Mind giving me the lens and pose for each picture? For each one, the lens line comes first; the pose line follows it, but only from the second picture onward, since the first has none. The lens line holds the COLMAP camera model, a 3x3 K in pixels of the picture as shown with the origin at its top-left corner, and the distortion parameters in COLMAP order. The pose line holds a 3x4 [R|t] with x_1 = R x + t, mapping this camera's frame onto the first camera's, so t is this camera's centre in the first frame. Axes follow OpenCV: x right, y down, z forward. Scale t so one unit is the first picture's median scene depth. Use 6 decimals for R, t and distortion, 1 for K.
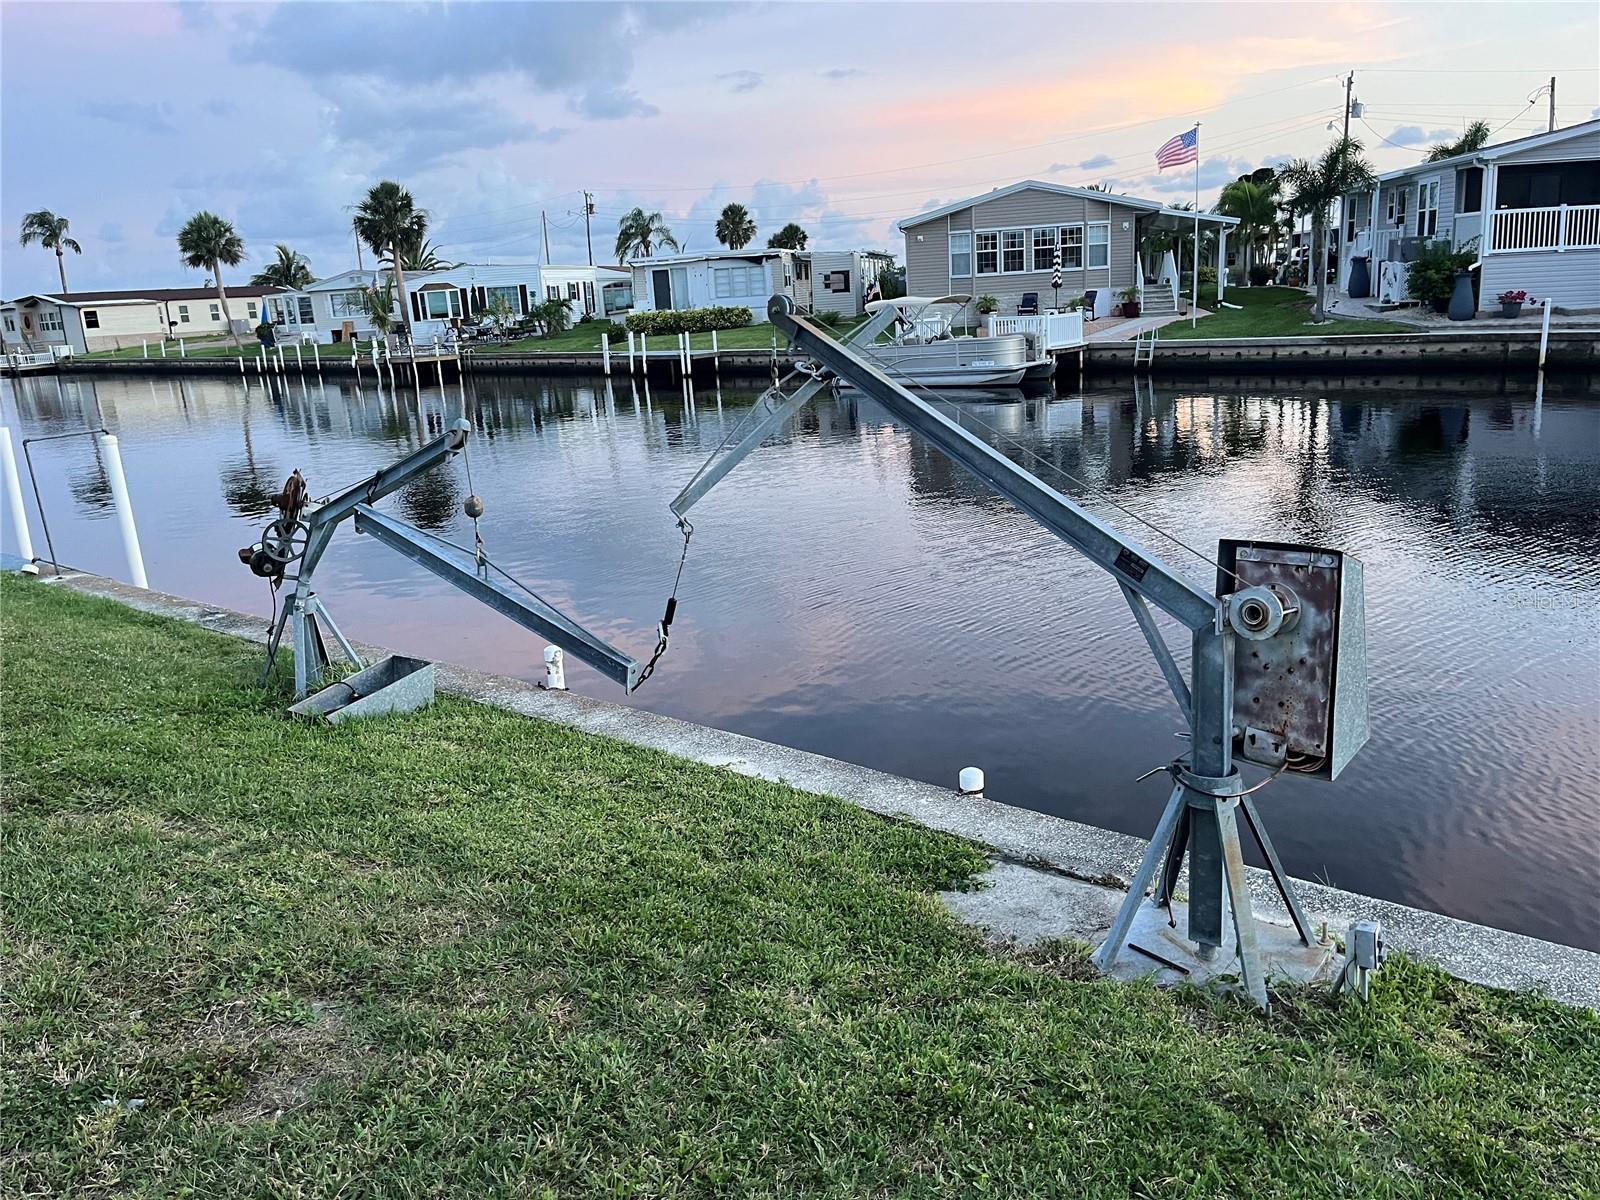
lens RADIAL K [[1233.0, 0, 807.0], [0, 1233.0, 617.3], [0, 0, 1]] dist [0.049830, -0.049784]
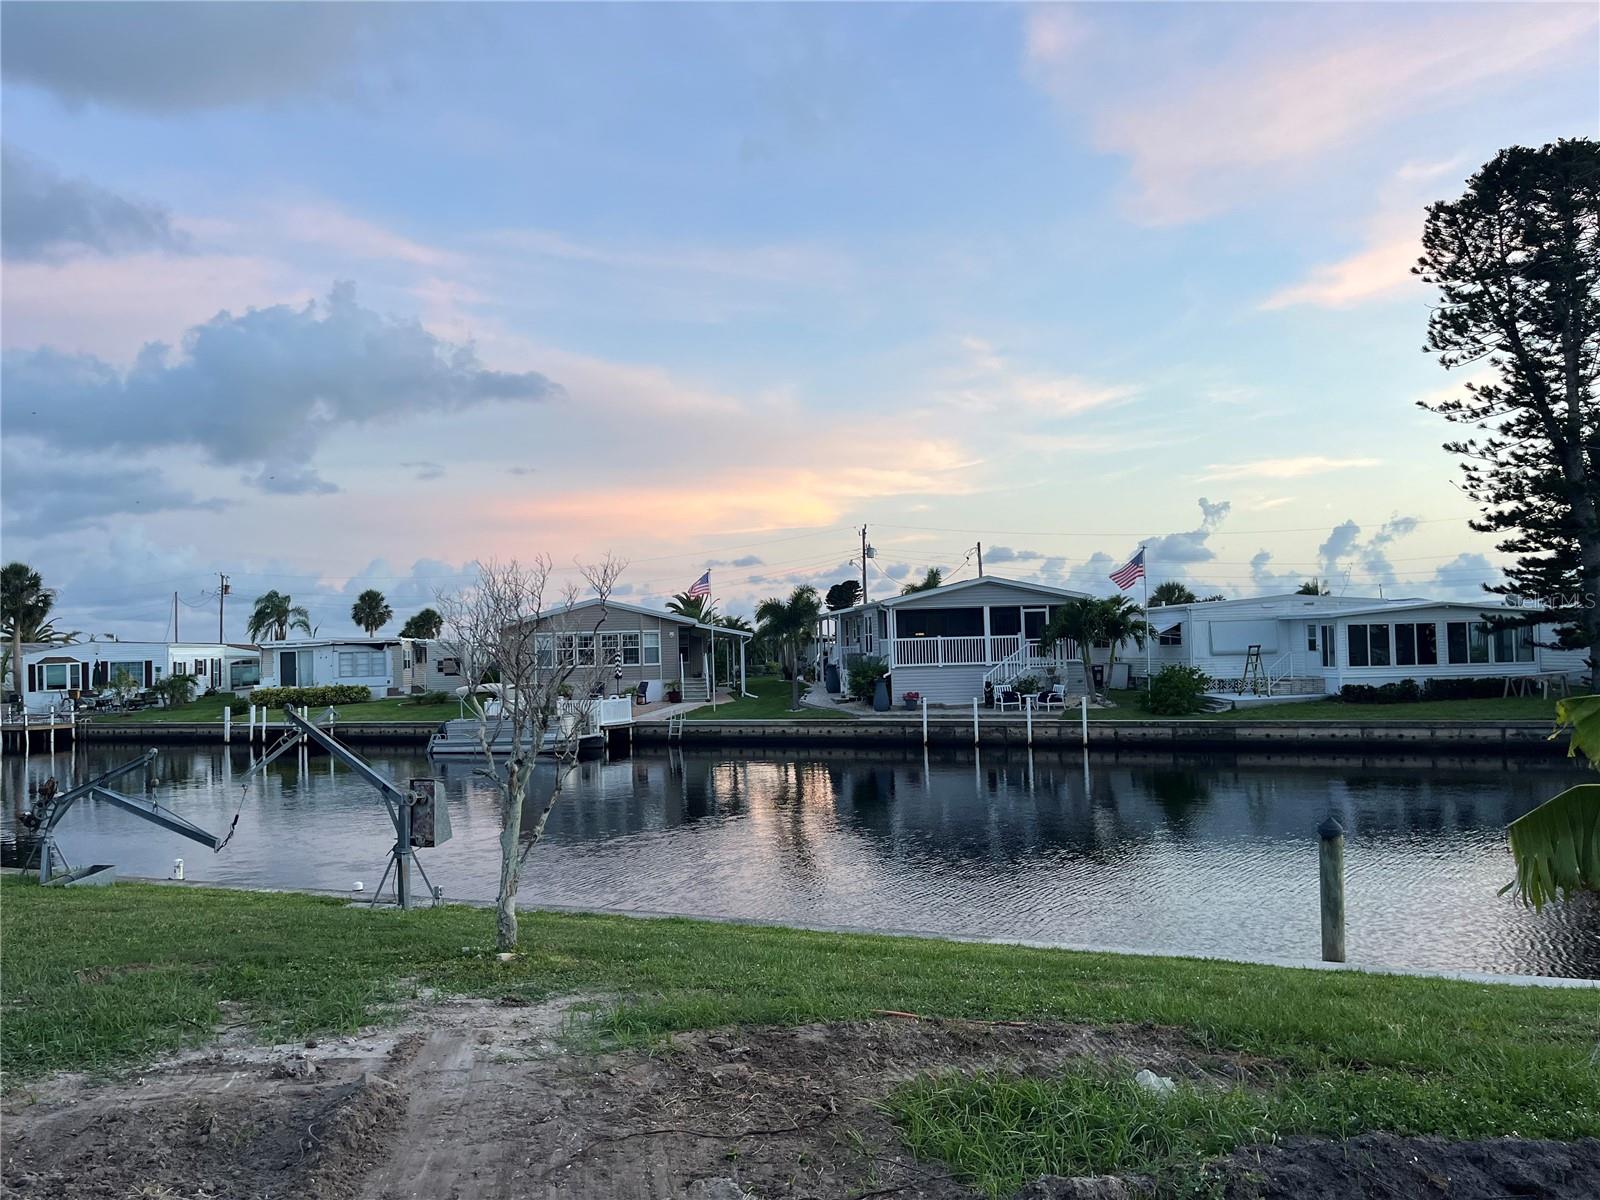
lens RADIAL K [[1233.0, 0, 807.0], [0, 1233.0, 617.3], [0, 0, 1]] dist [0.049830, -0.049784]
pose [[0.962209, 0.038727, 0.269543, 0.032622], [0.042740, 0.956089, -0.289942, 0.039897], [-0.268936, 0.290505, 0.918303, -0.187015]]
